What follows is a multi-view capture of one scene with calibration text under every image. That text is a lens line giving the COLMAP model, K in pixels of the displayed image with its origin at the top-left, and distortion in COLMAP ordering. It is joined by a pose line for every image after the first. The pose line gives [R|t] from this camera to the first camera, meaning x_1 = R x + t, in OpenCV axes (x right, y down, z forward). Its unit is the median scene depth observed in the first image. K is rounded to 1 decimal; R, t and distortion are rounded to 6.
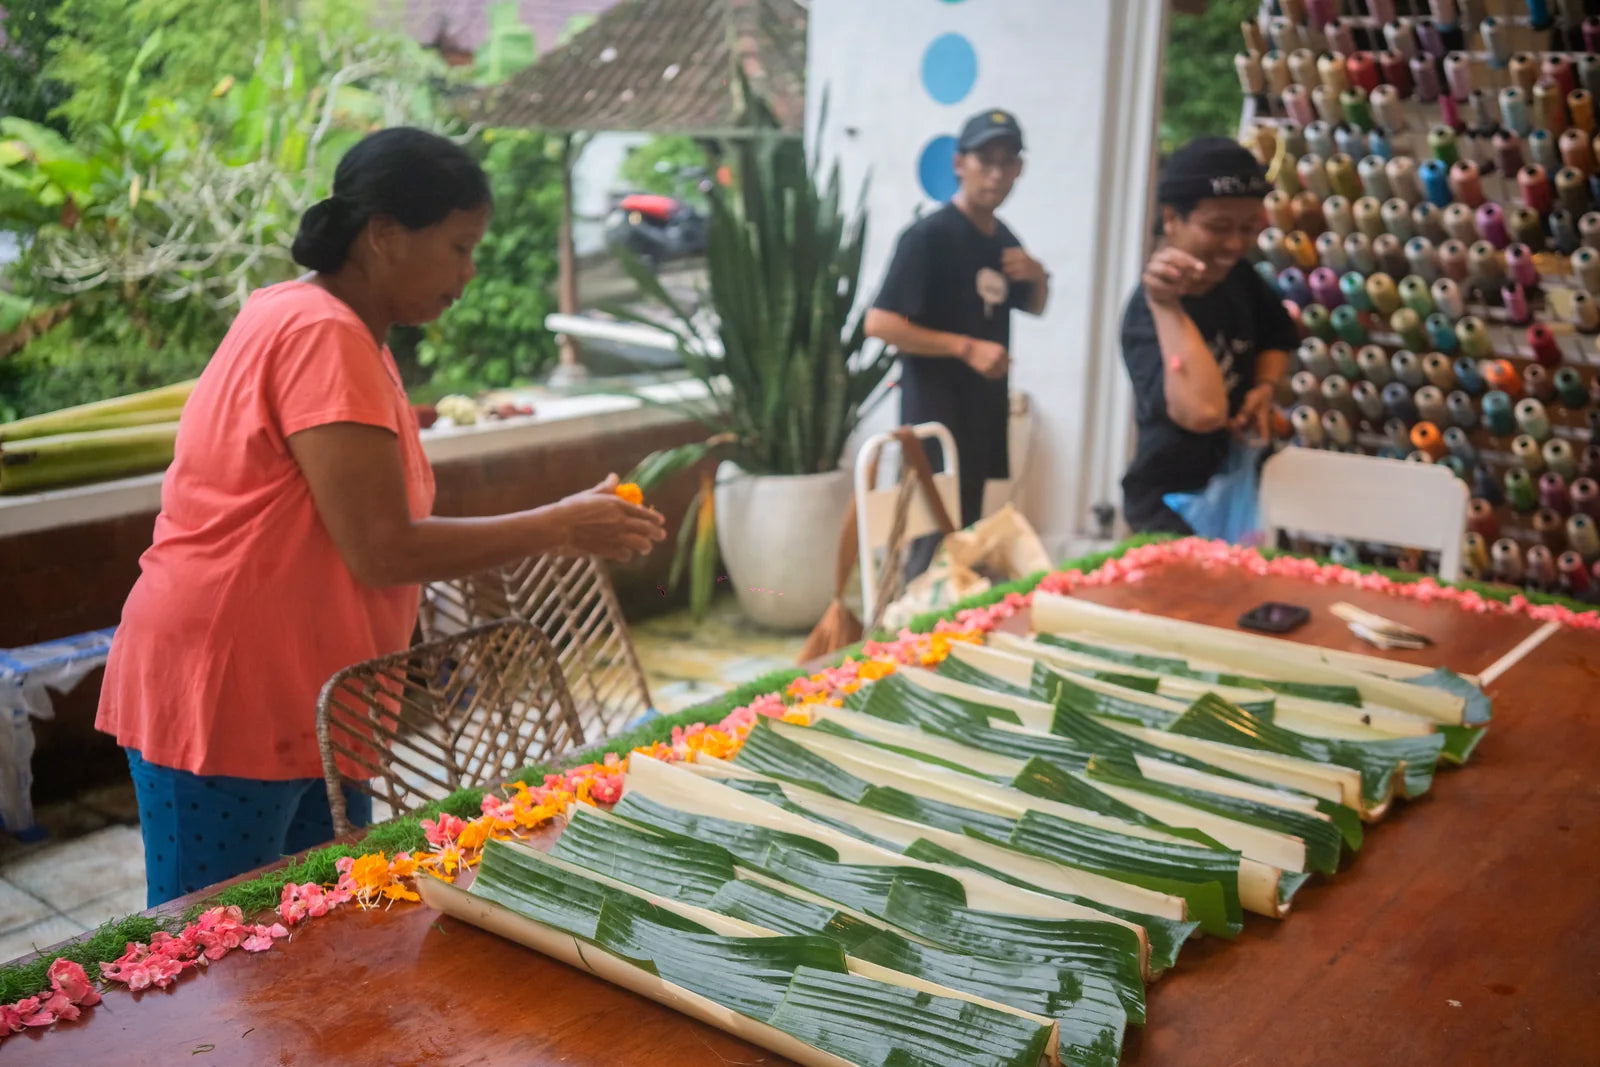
lens RADIAL K [[1650.9, 0, 800.0], [0, 1650.9, 533.5], [0, 0, 1]] dist [0.040818, -0.136423]
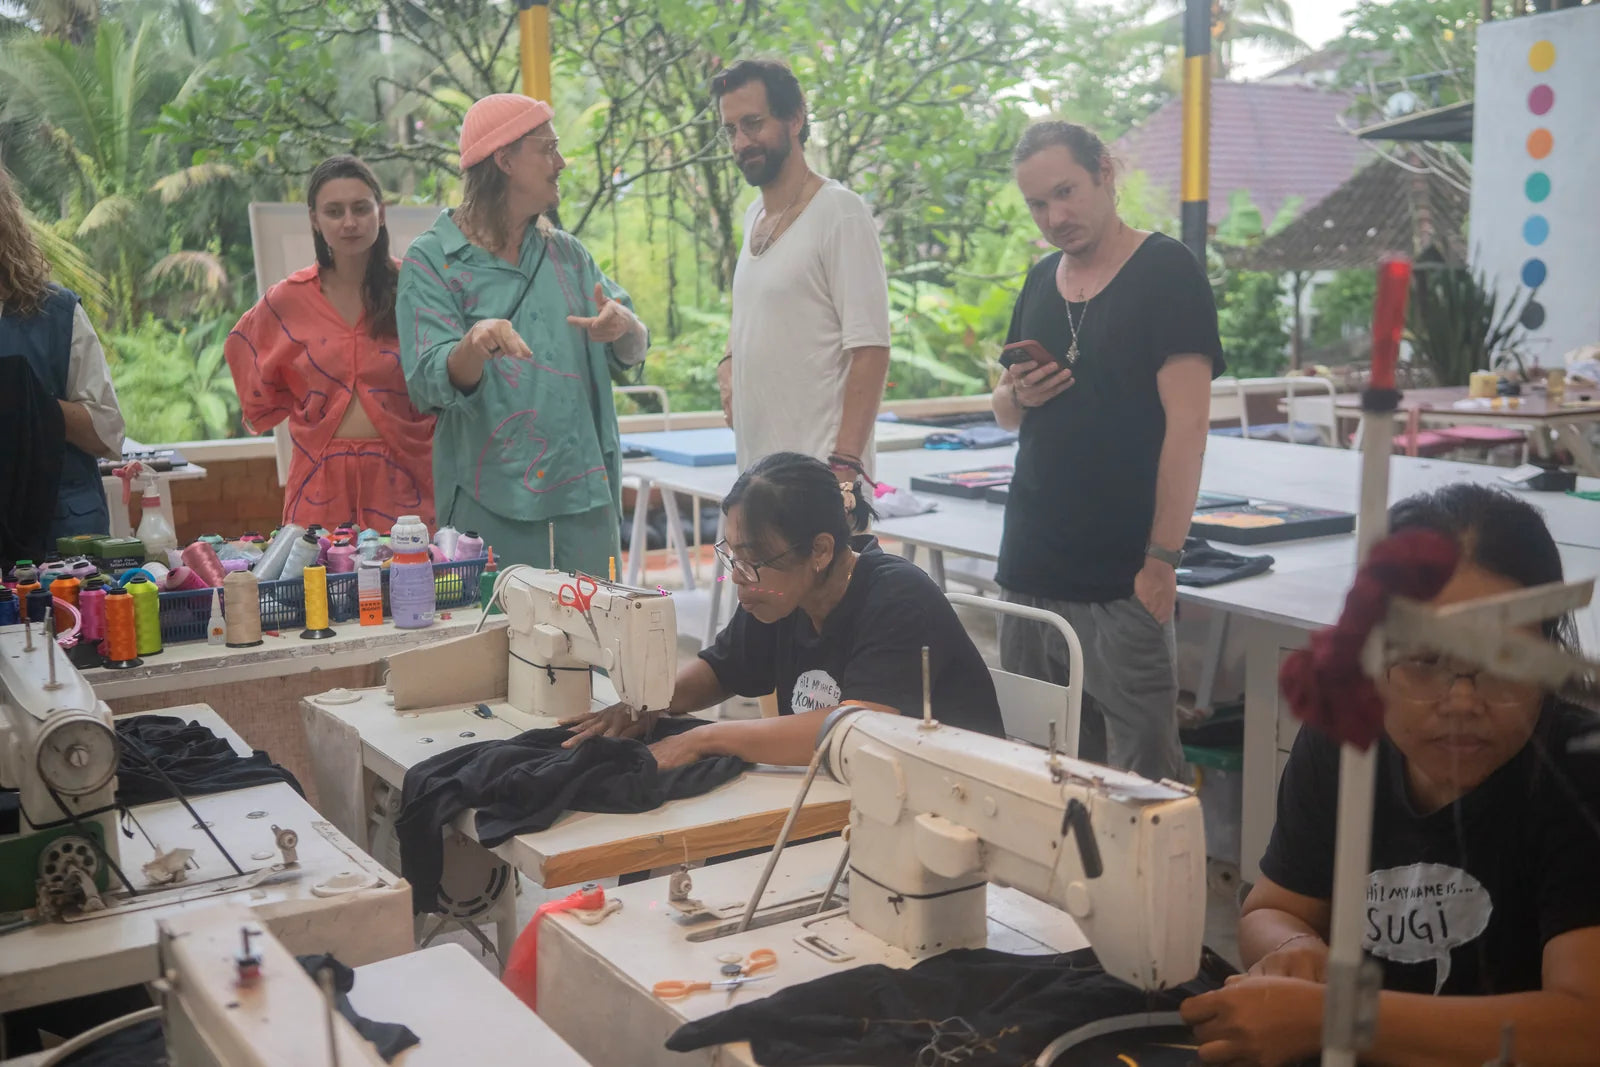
lens RADIAL K [[1650.9, 0, 800.0], [0, 1650.9, 533.5], [0, 0, 1]] dist [0.040818, -0.136423]
pose [[0.934207, 0.014238, -0.356448, -0.018880], [-0.046516, 0.995534, -0.082148, 0.177959], [0.353687, 0.093324, 0.930697, -0.694575]]
